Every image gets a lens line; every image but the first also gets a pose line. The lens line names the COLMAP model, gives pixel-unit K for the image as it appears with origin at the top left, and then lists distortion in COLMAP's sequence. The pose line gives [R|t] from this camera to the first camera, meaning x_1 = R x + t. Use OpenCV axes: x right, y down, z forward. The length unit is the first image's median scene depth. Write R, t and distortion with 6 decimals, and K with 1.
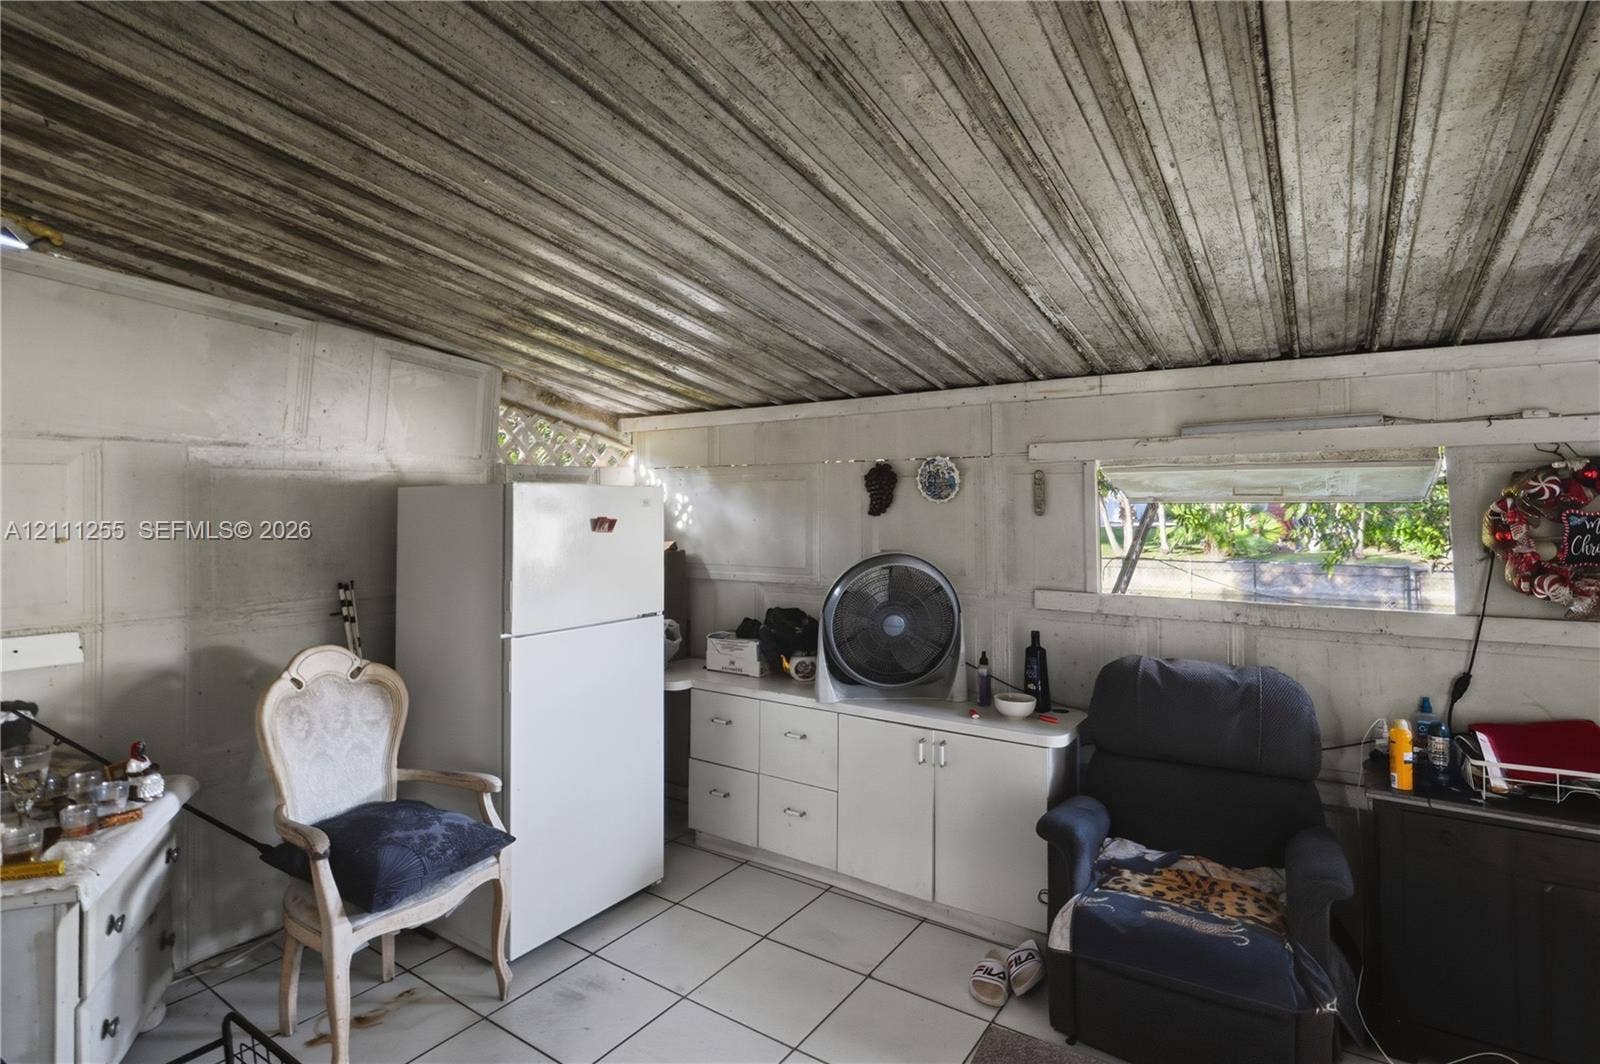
lens RADIAL K [[759.3, 0, 796.2], [0, 759.3, 520.8], [0, 0, 1]] dist [-0.018558, -0.000393]
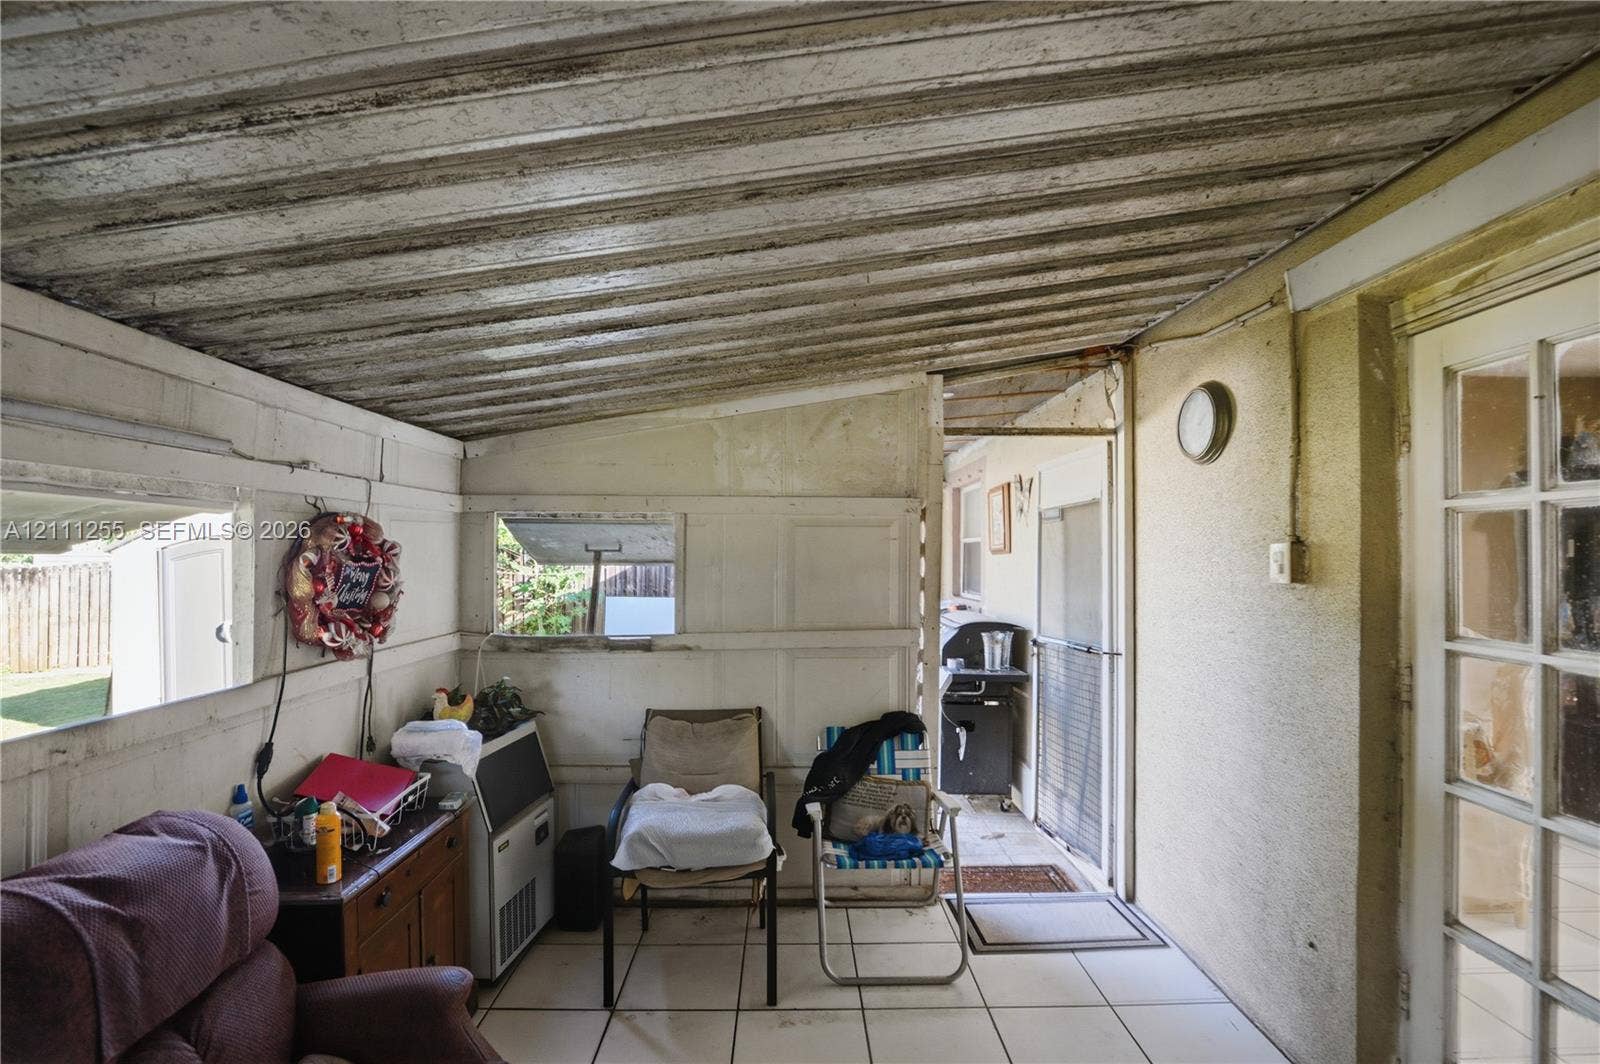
lens RADIAL K [[773.3, 0, 807.1], [0, 773.3, 530.3], [0, 0, 1]] dist [-0.021981, 0.000340]
pose [[-0.577666, 0.015239, 0.816131, -0.239512], [-0.006785, 0.999702, -0.023470, -0.036271], [-0.816245, -0.019095, -0.577390, 1.025407]]
